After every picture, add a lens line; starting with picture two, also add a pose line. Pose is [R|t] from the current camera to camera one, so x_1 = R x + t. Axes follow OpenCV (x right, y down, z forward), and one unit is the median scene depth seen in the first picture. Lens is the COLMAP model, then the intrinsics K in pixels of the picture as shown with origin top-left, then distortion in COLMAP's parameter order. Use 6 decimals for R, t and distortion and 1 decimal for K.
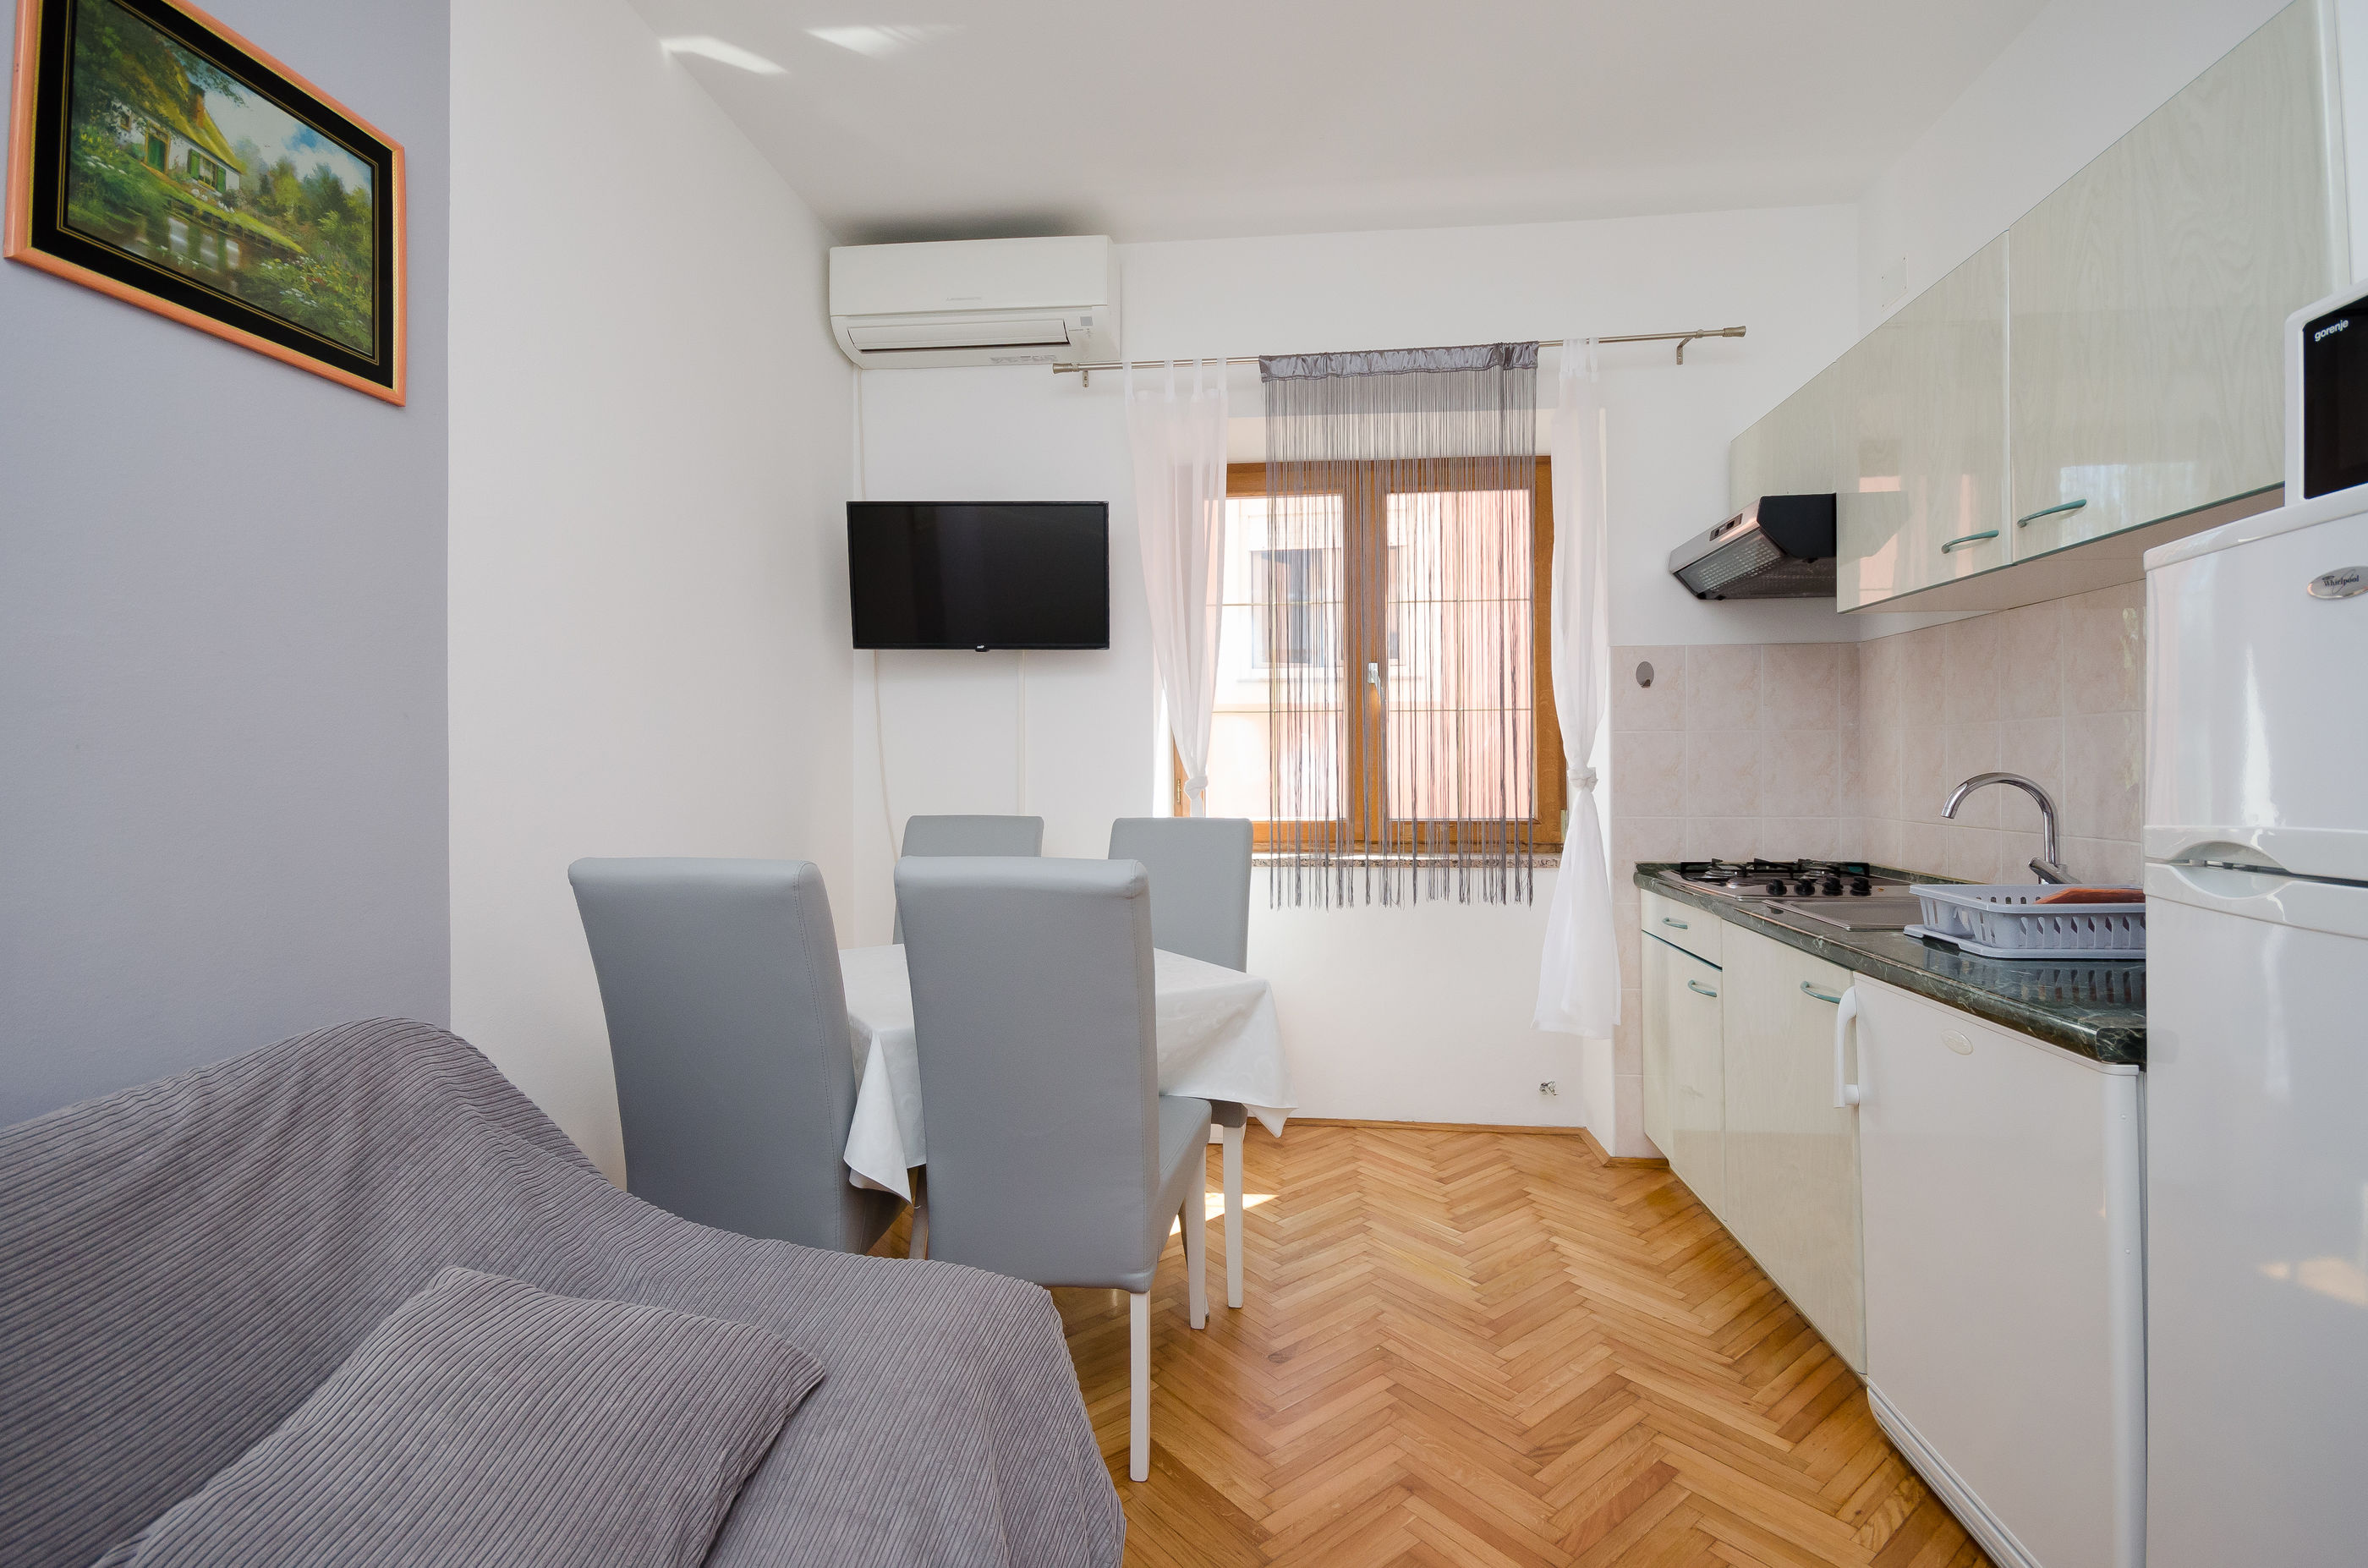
lens RADIAL K [[1017.2, 0, 1041.1], [0, 1017.2, 780.5], [0, 0, 1]] dist [0.001326, -0.009057]
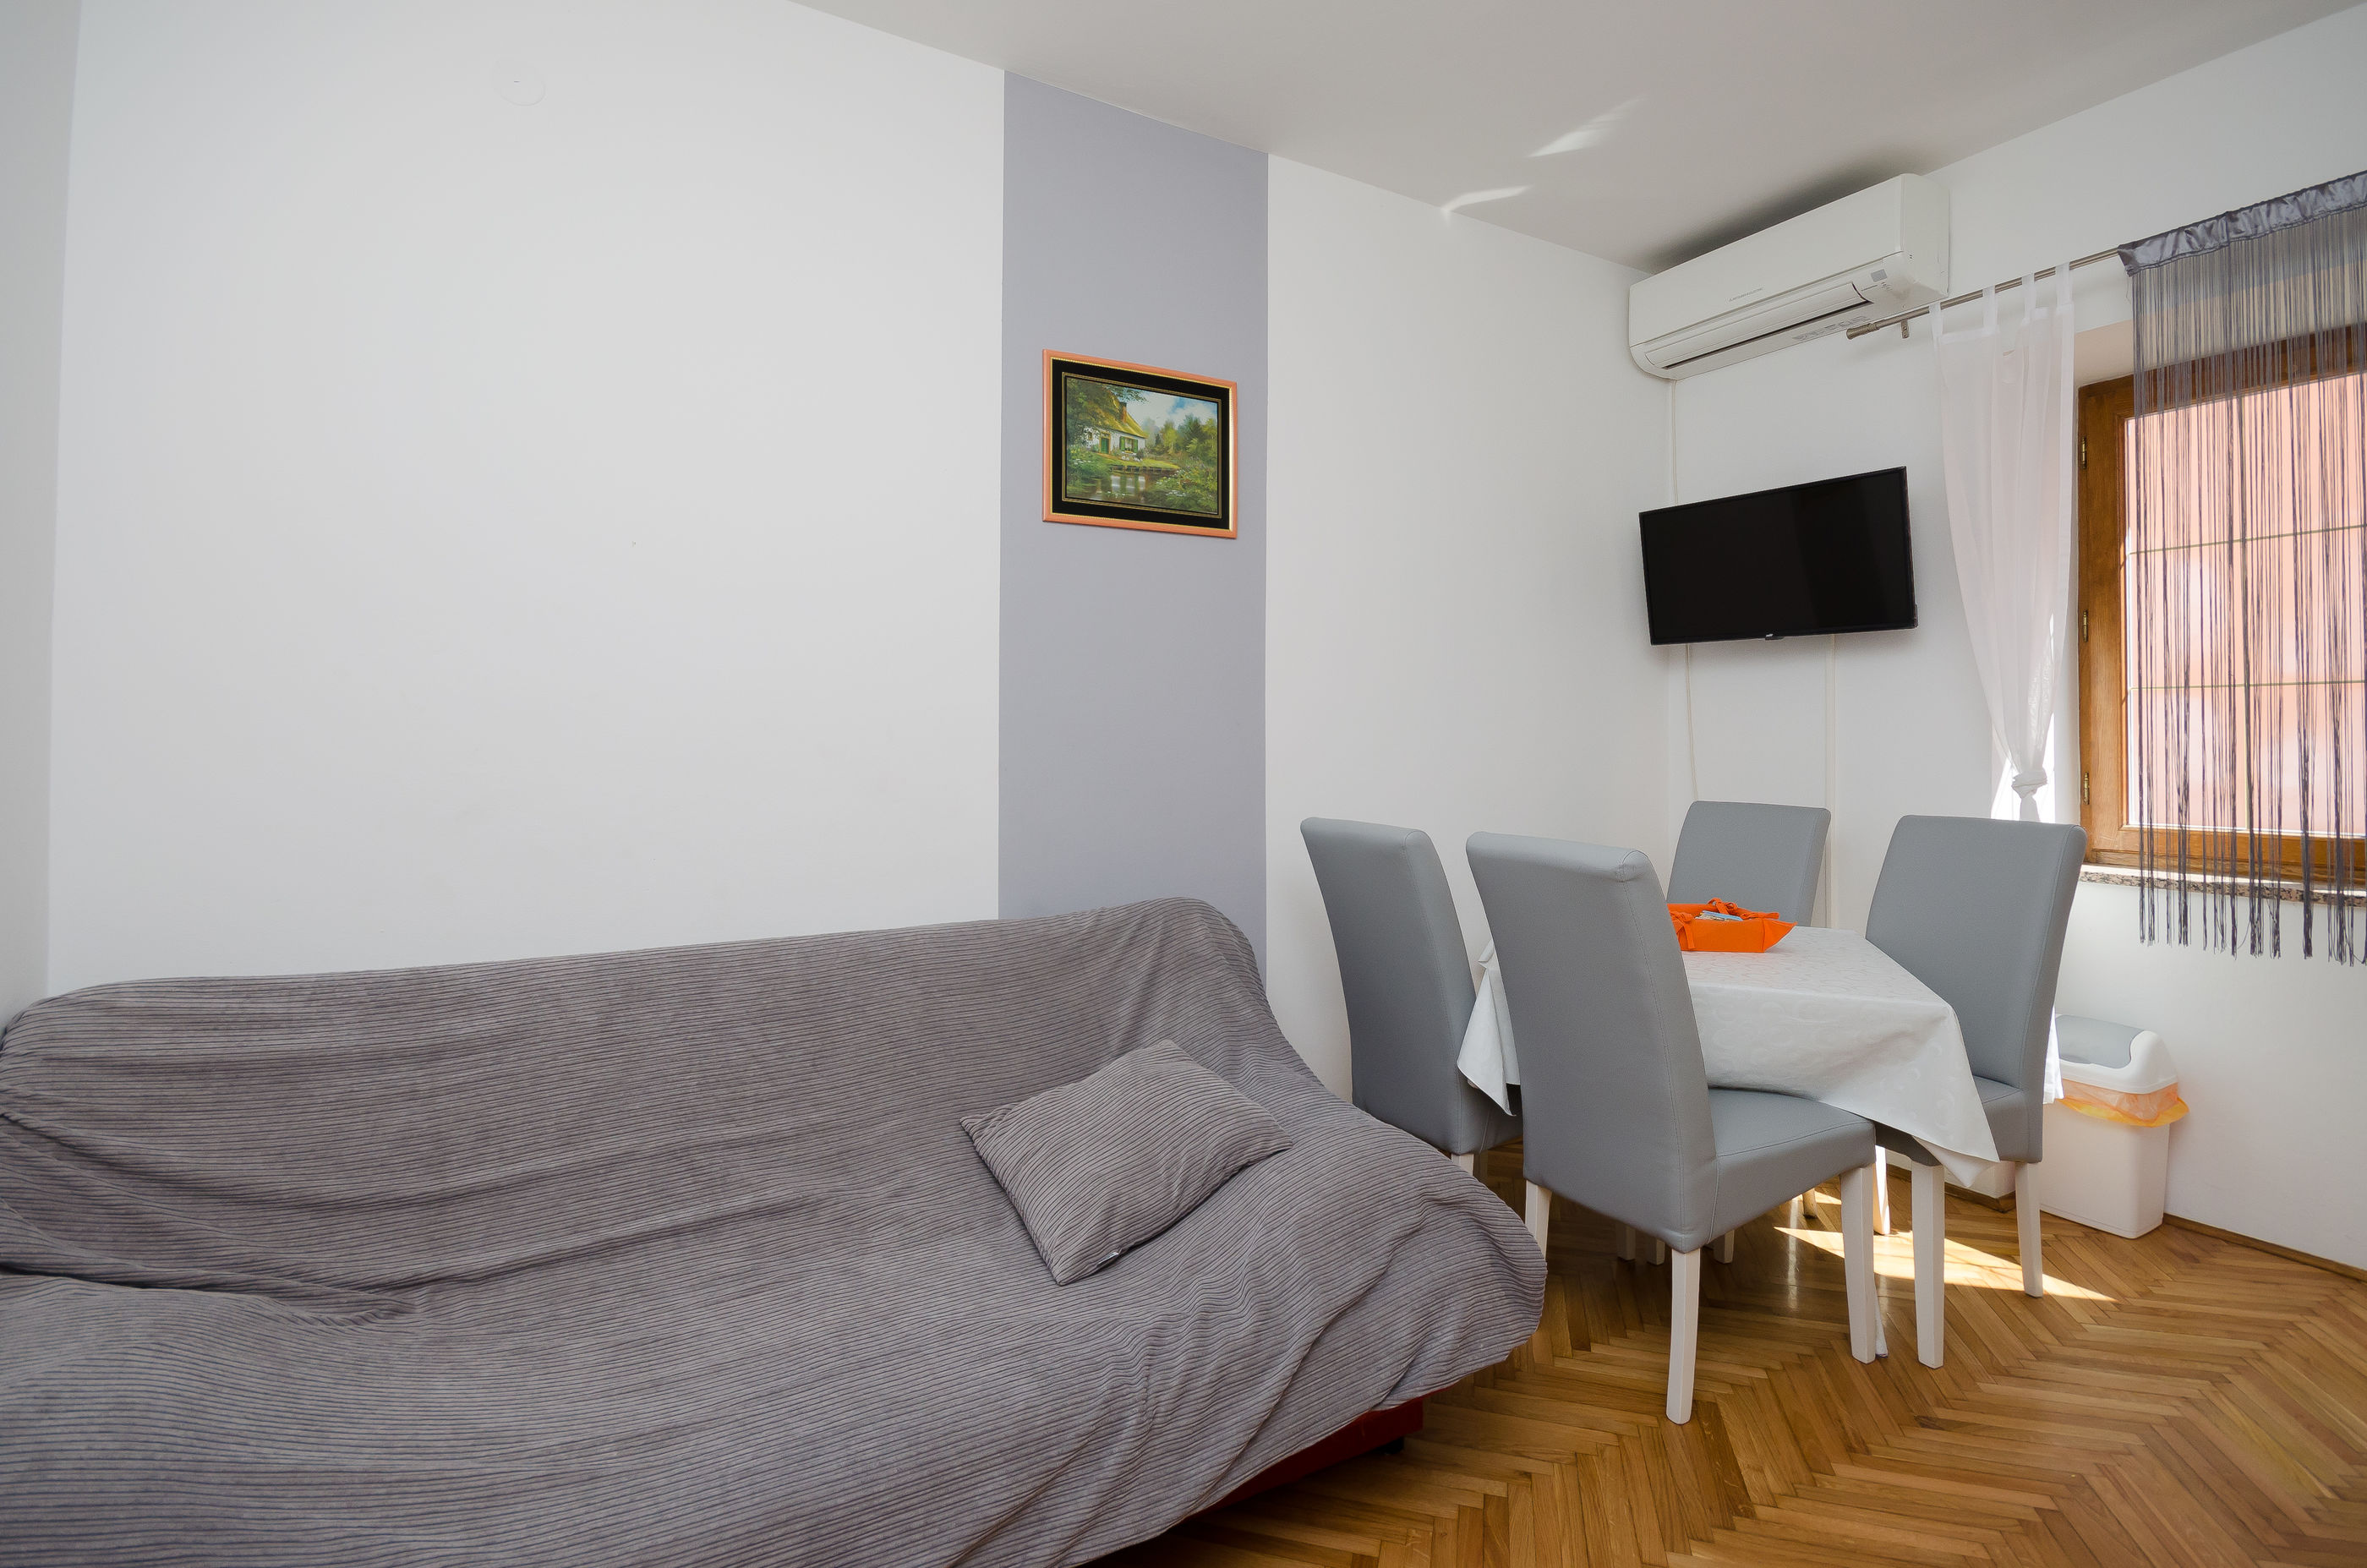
lens RADIAL K [[935.0, 0, 1191.0], [0, 935.0, 754.5], [0, 0, 1]] dist [0.000632, -0.000073]
pose [[0.646530, 0.010677, -0.762814, 0.442597], [-0.013182, 0.999909, 0.002822, -0.015974], [0.762775, 0.008231, 0.646612, -0.038779]]
